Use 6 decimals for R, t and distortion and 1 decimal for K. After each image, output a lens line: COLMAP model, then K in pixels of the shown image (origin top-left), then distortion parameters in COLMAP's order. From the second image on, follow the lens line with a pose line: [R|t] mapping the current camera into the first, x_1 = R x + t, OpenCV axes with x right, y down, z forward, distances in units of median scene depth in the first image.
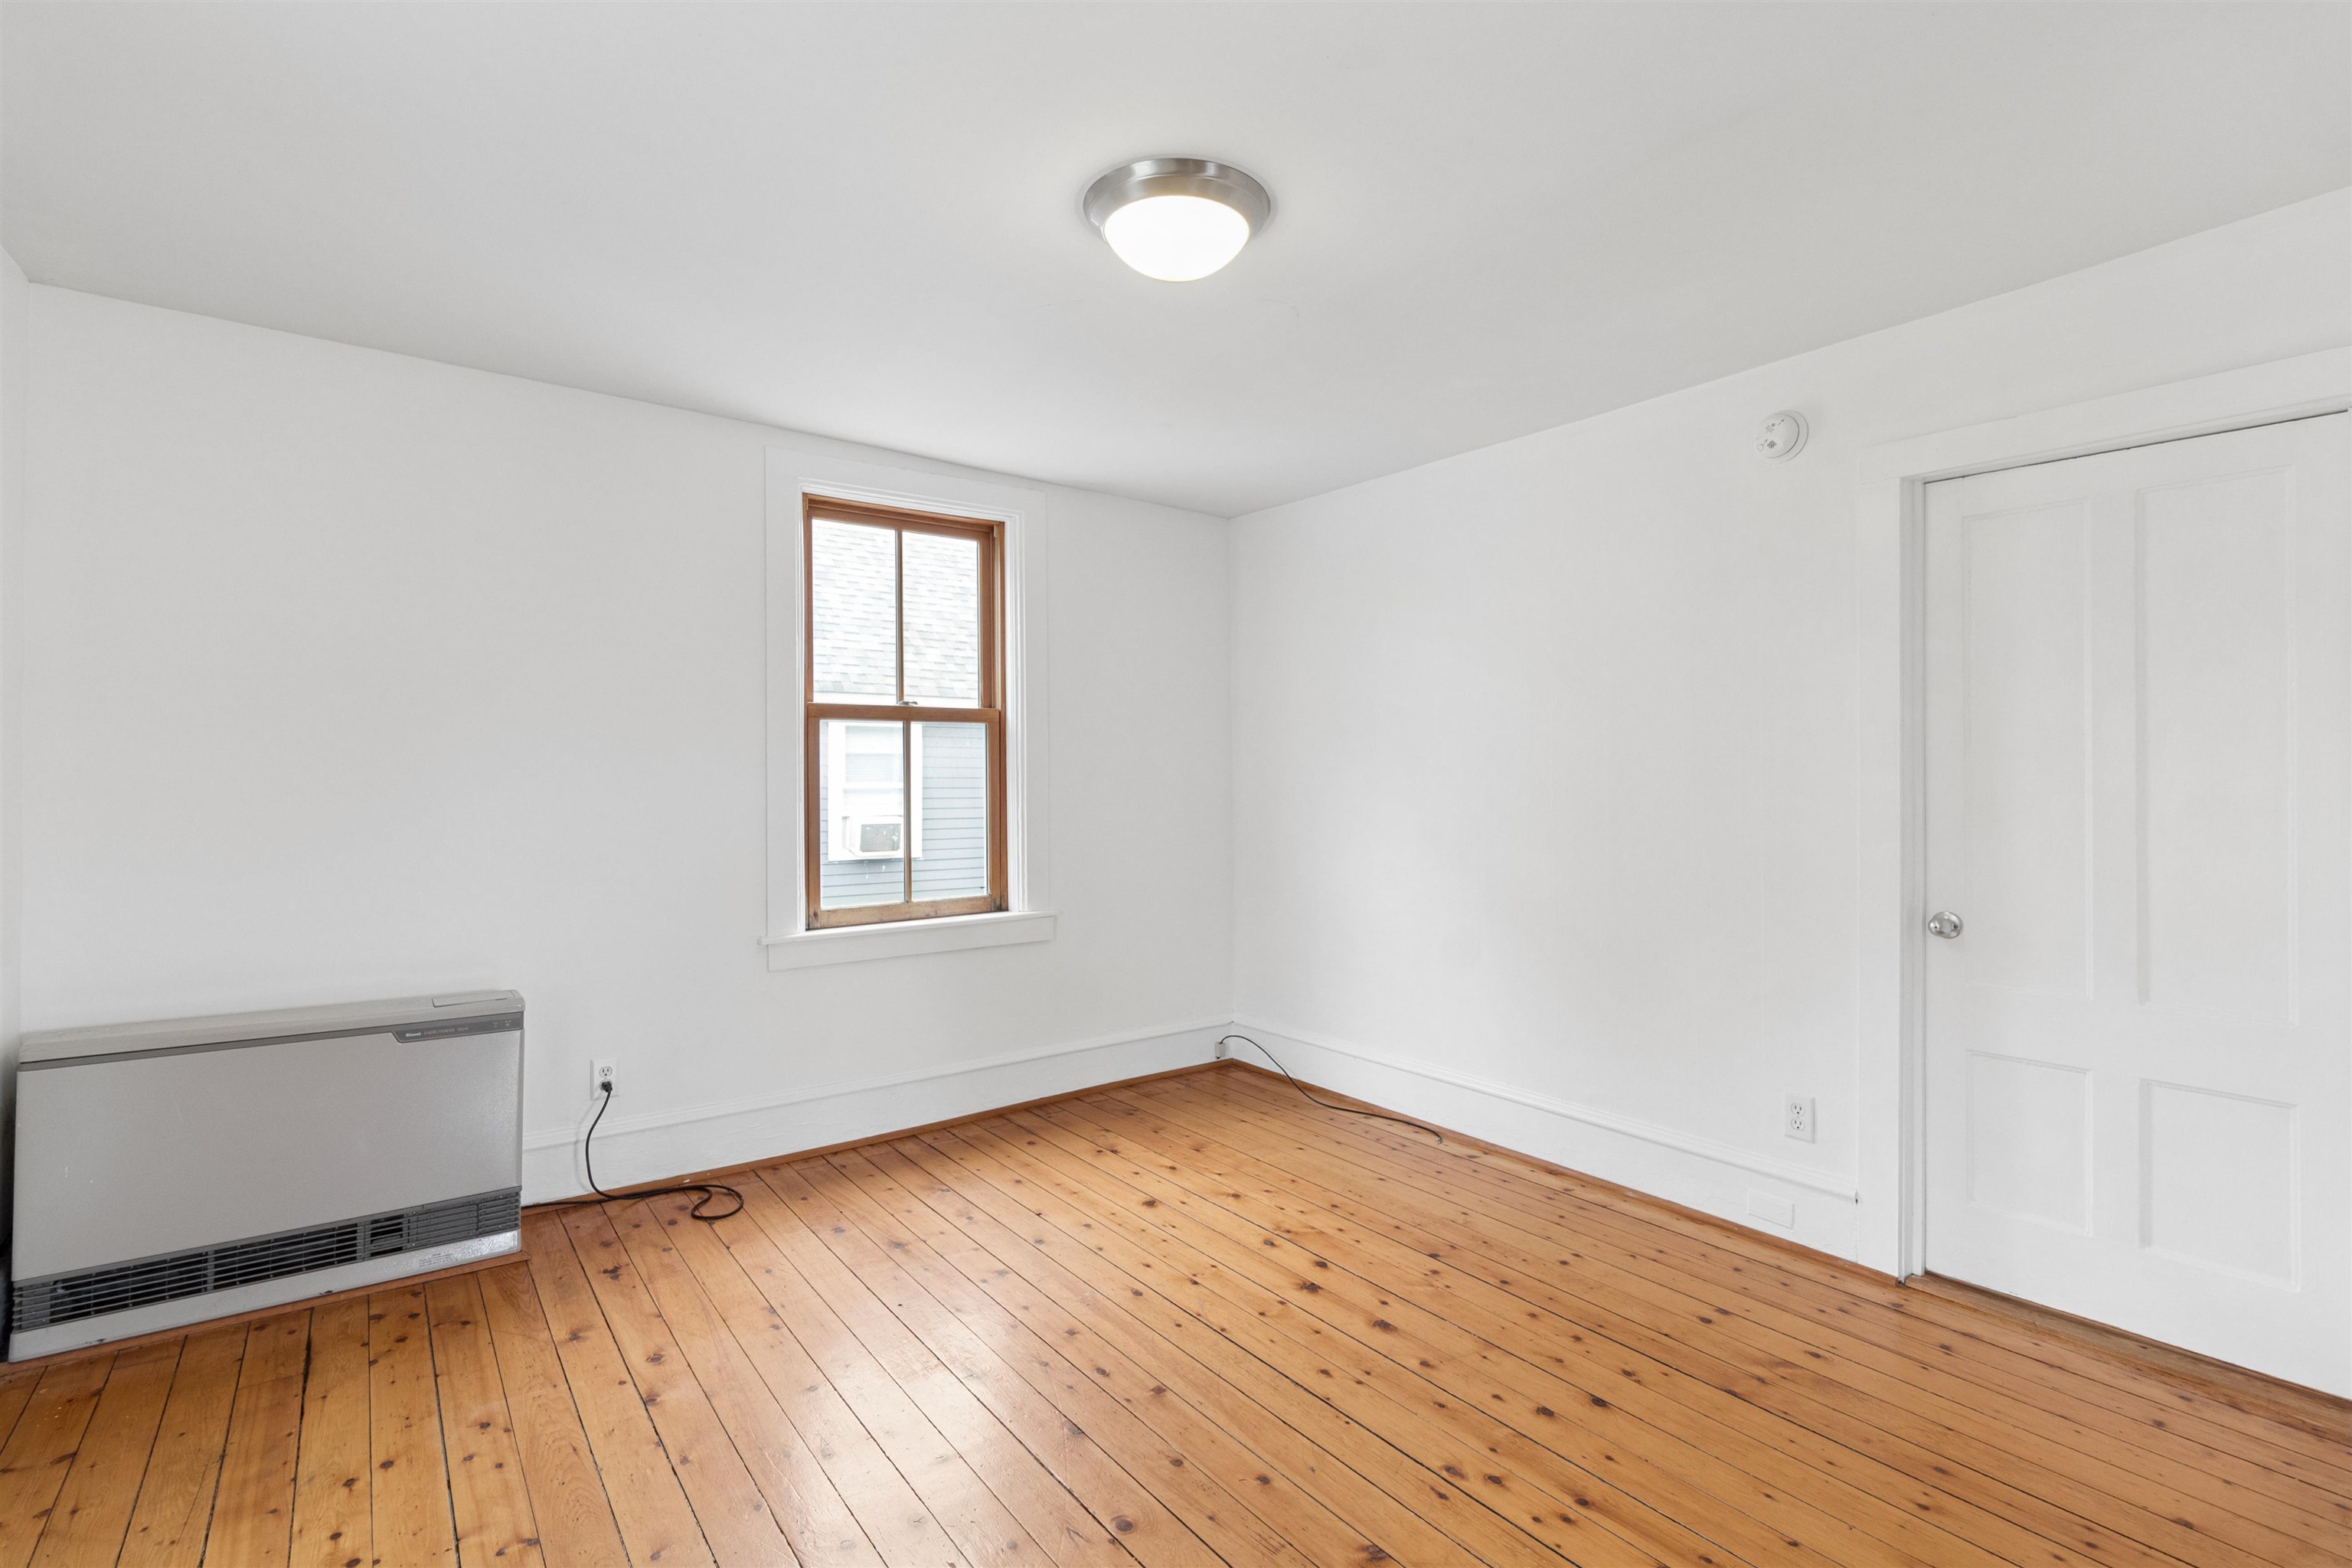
lens RADIAL K [[1085.1, 0, 1154.4], [0, 1085.1, 769.4], [0, 0, 1]] dist [0.001182, -0.000023]
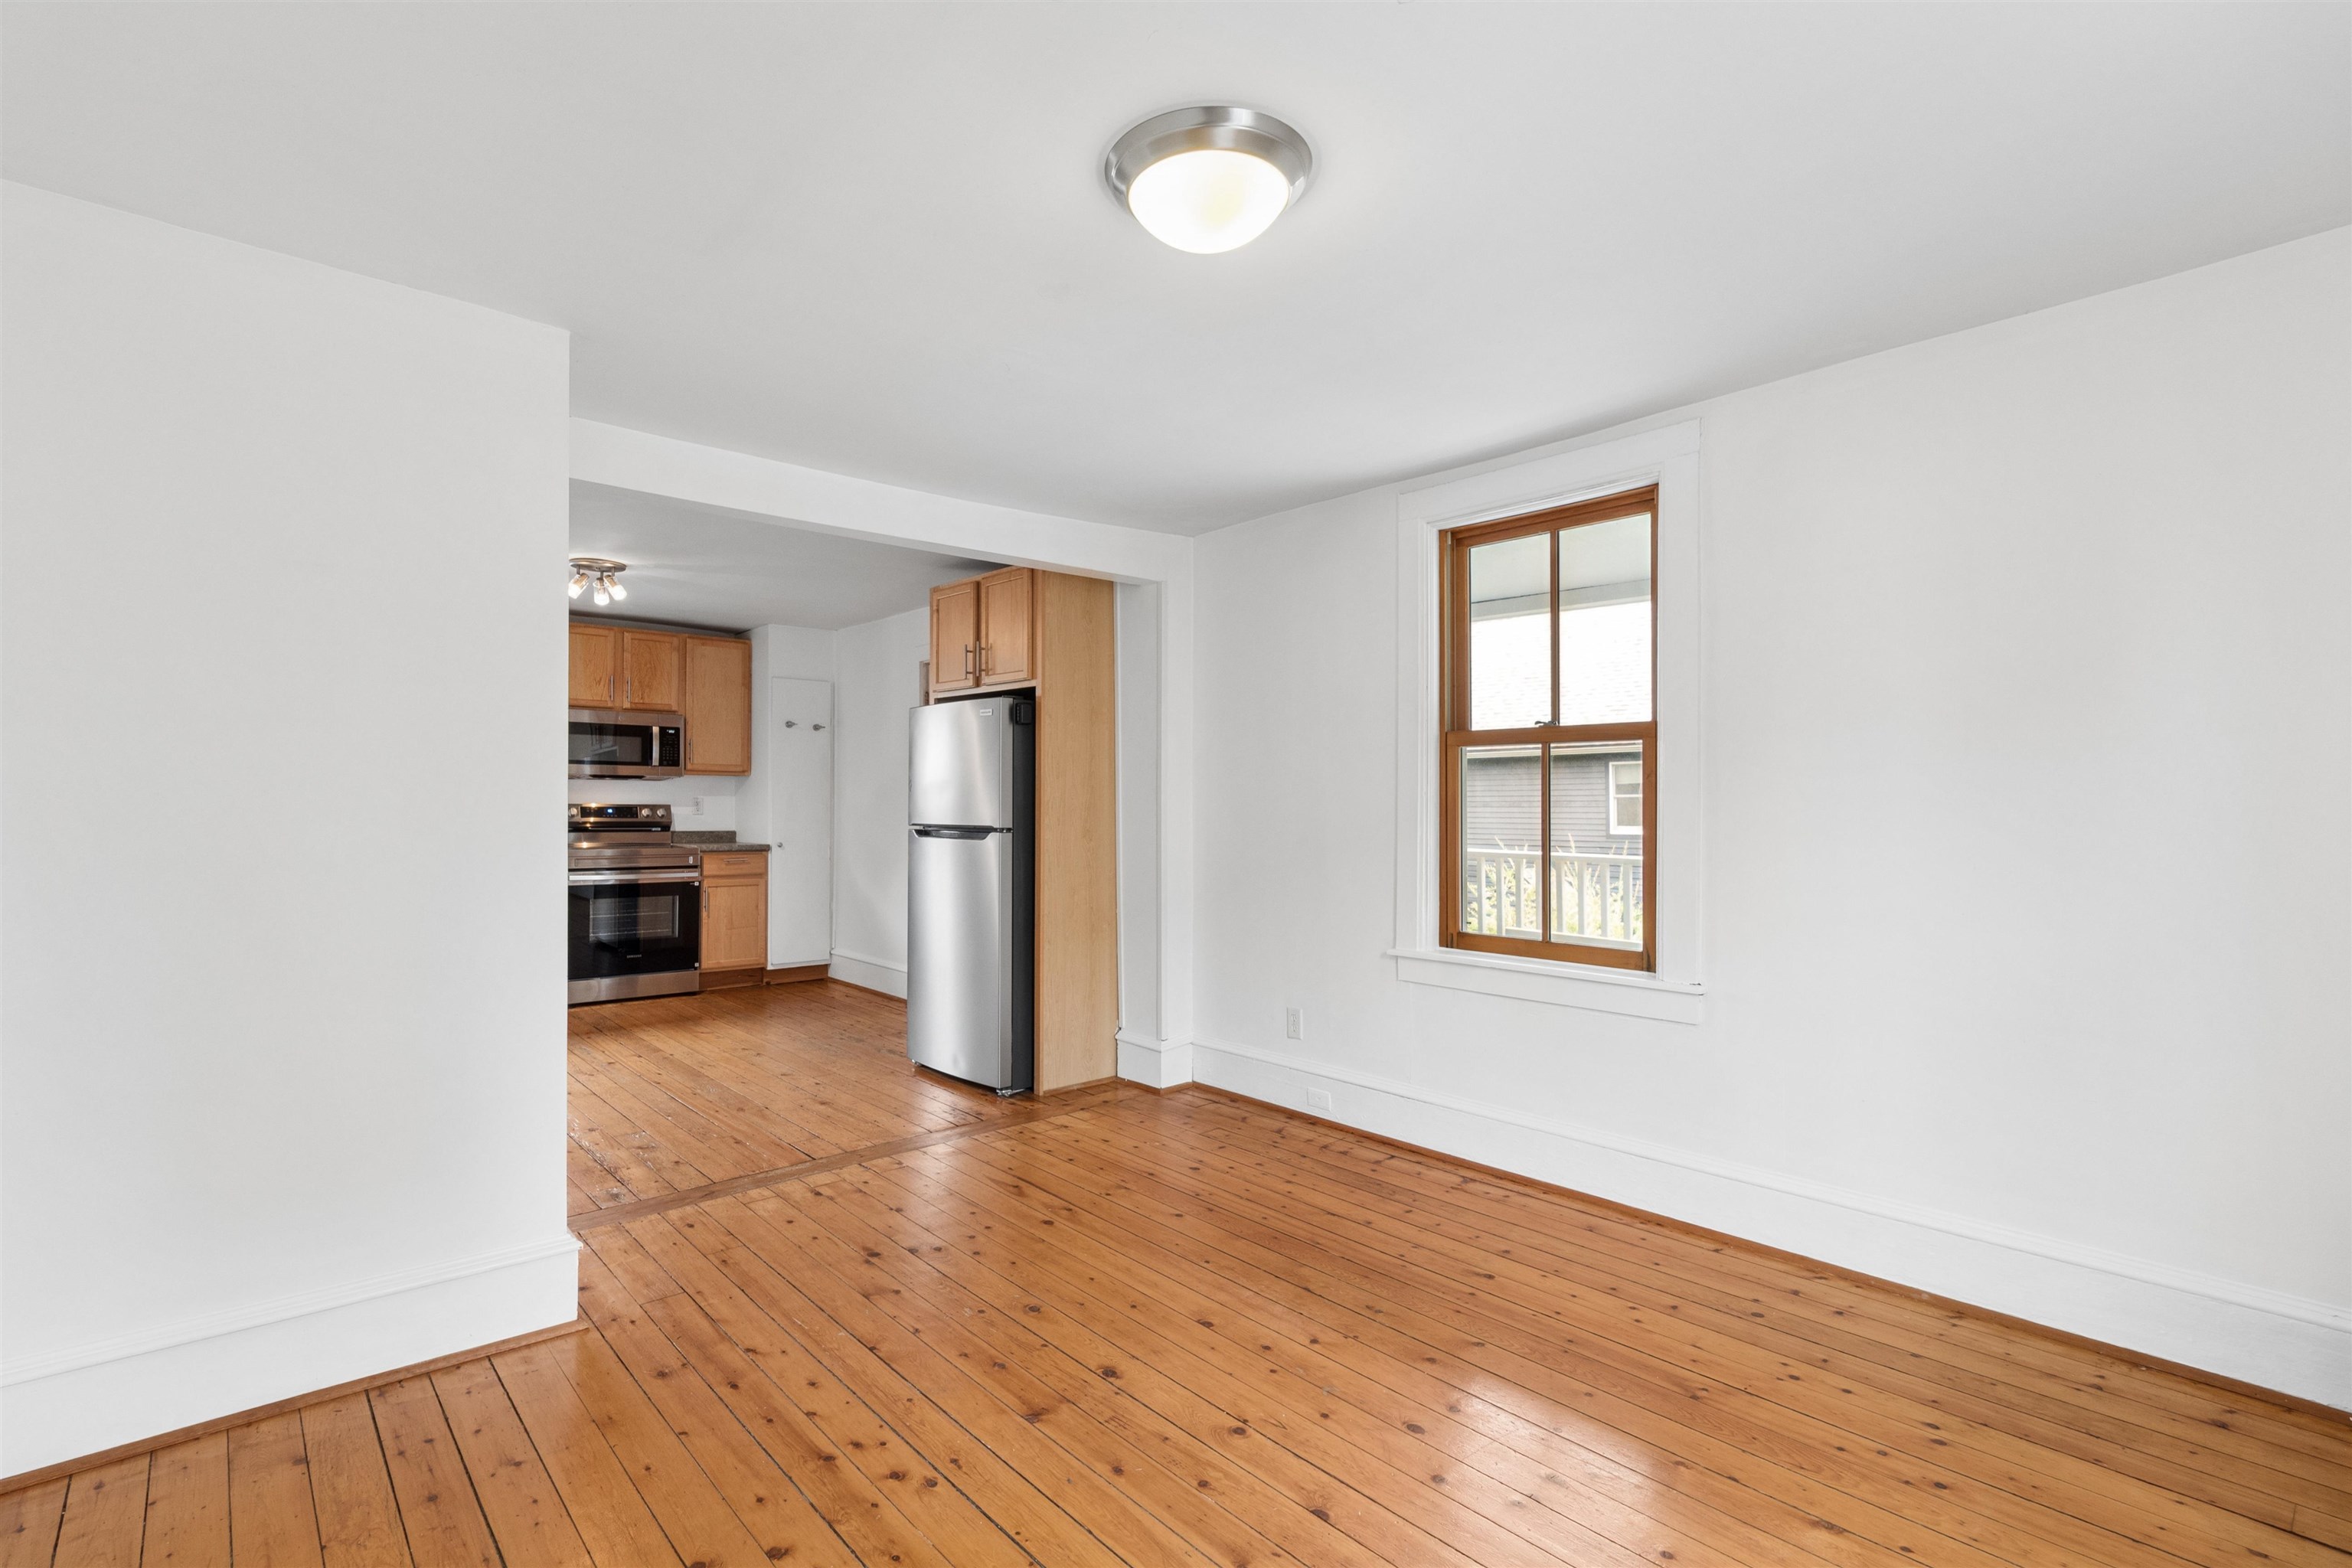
lens RADIAL K [[1082.0, 0, 1161.4], [0, 1082.0, 797.3], [0, 0, 1]] dist [0.000983, 0.000013]
pose [[-0.995973, 0.000177, -0.089657, 0.091176], [0.001278, 0.999925, -0.012214, 0.011798], [0.089648, -0.012280, -0.995898, 1.222111]]
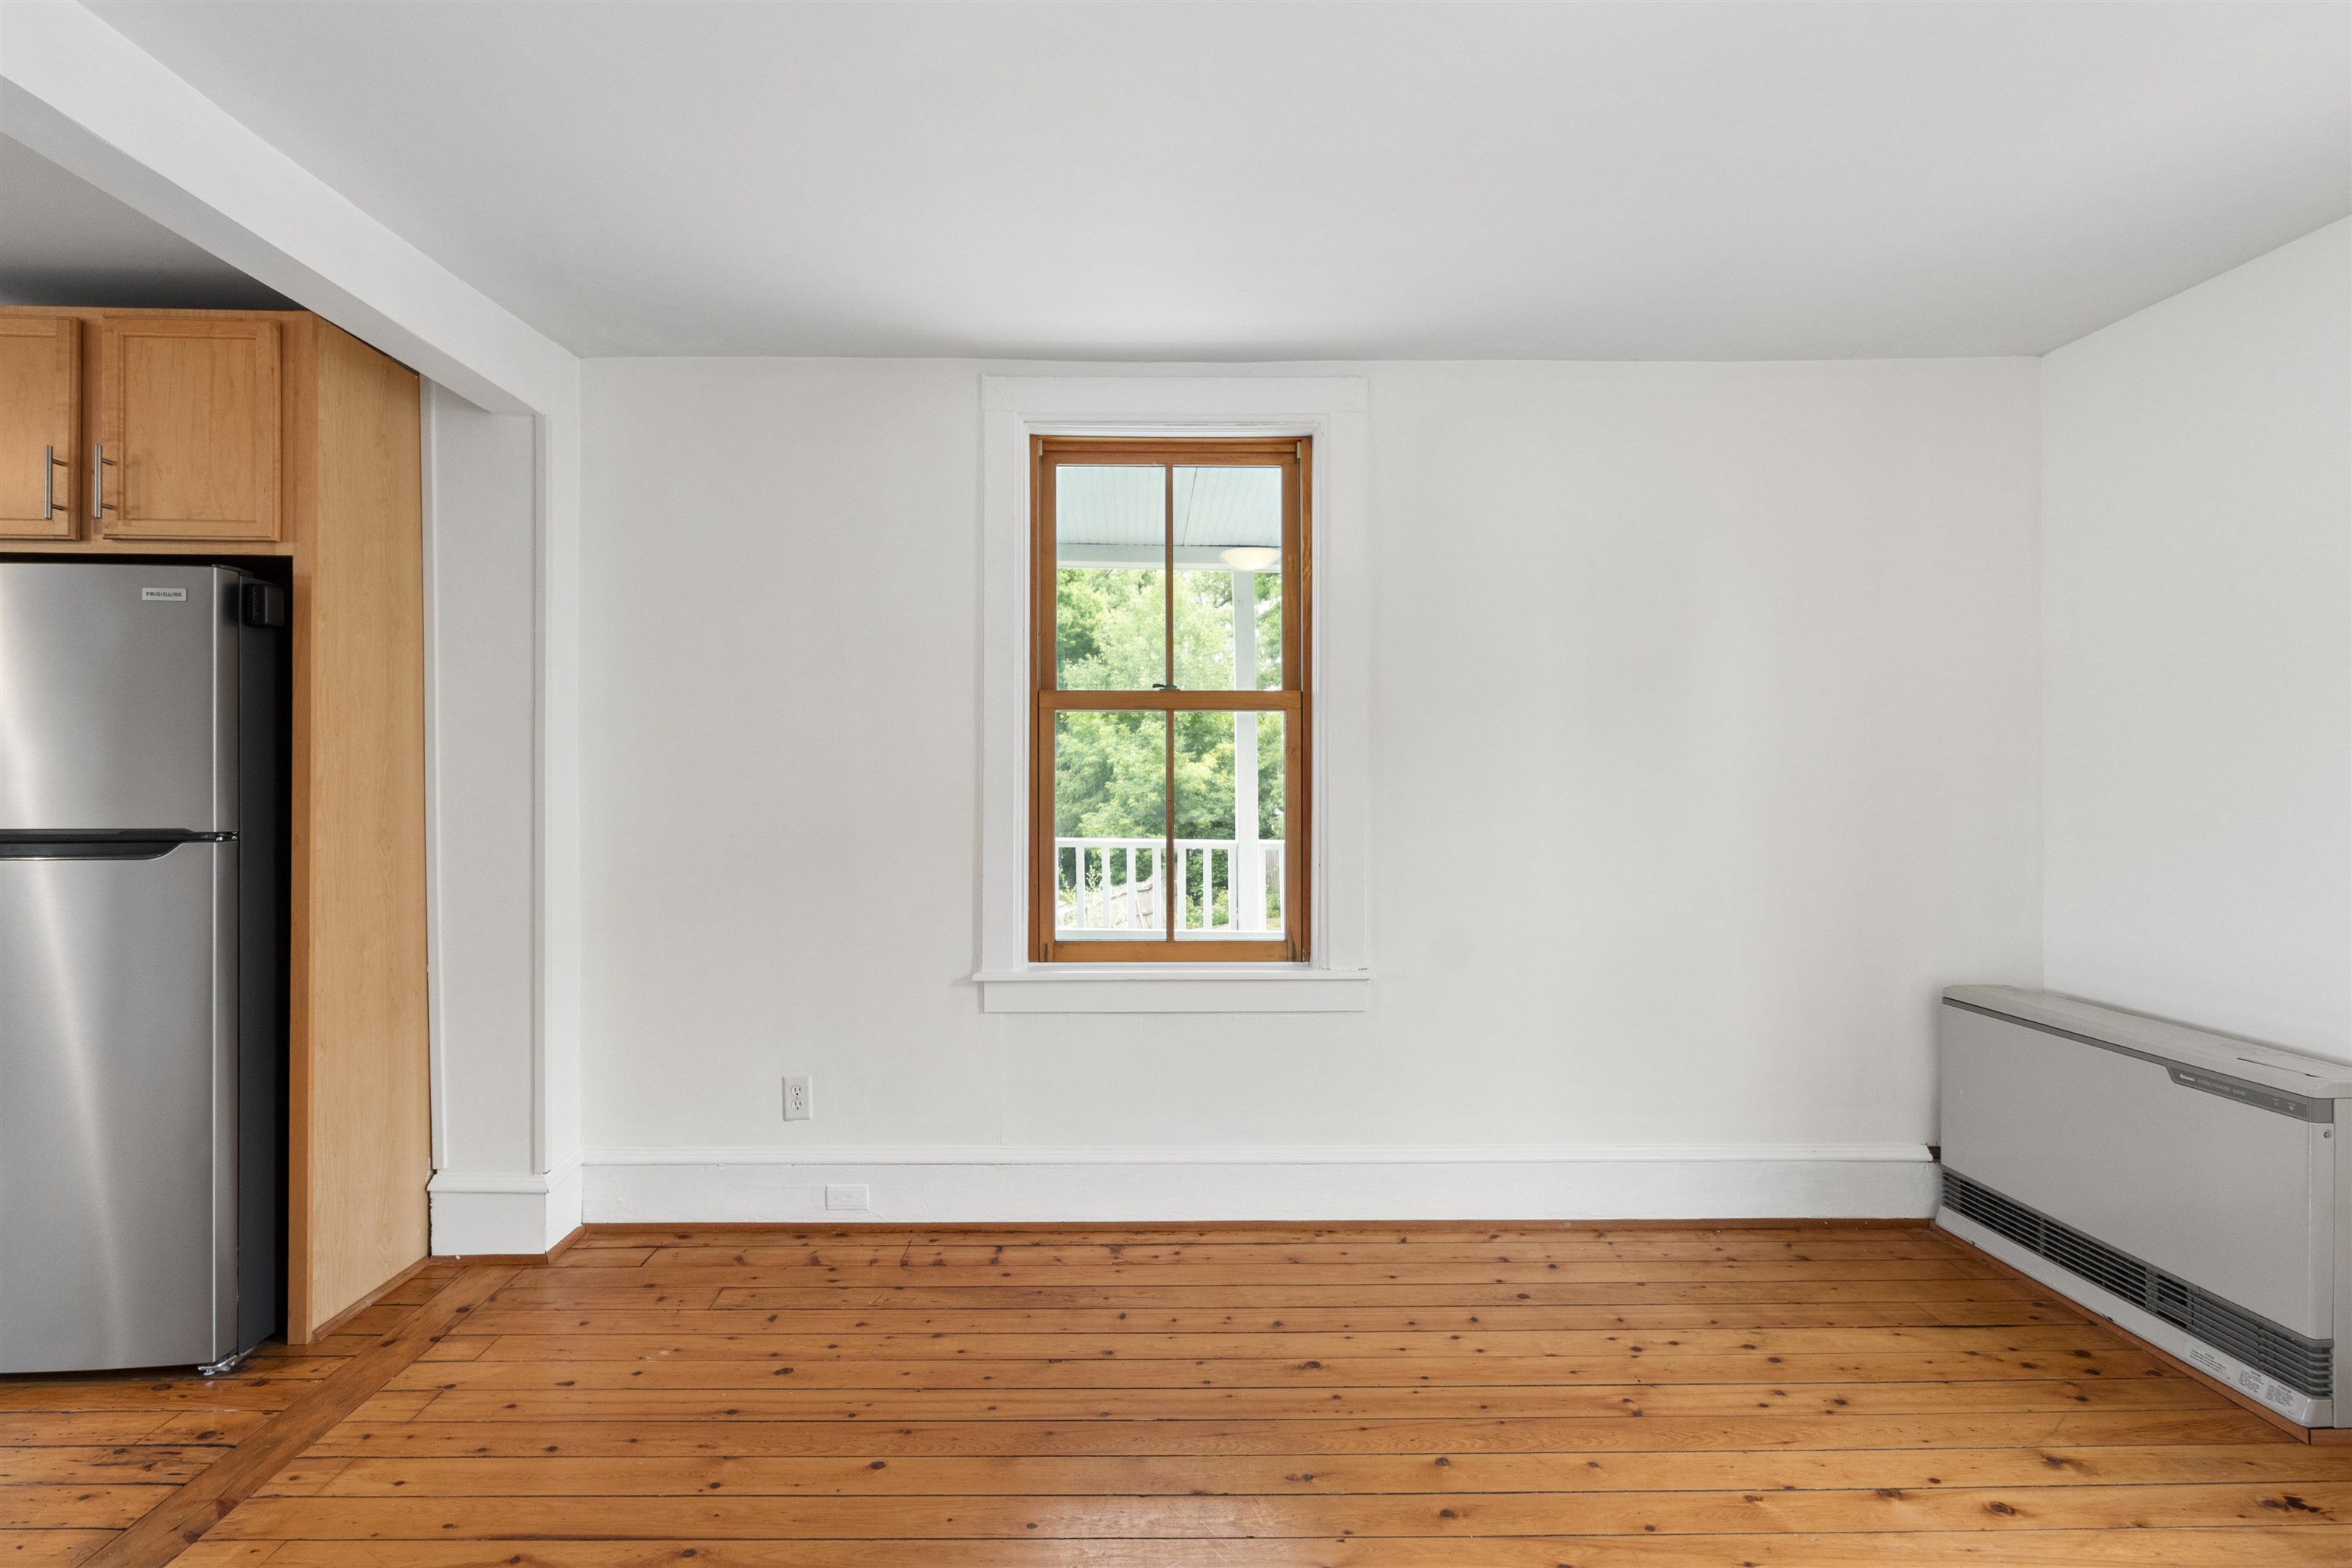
lens RADIAL K [[1095.5, 0, 1132.6], [0, 1095.5, 780.2], [0, 0, 1]] dist [0.001037, -0.000348]
pose [[-0.581900, 0.001977, -0.813258, 0.400420], [0.008916, 0.999952, -0.003949, 0.008598], [0.813212, -0.009549, -0.581890, 0.691623]]
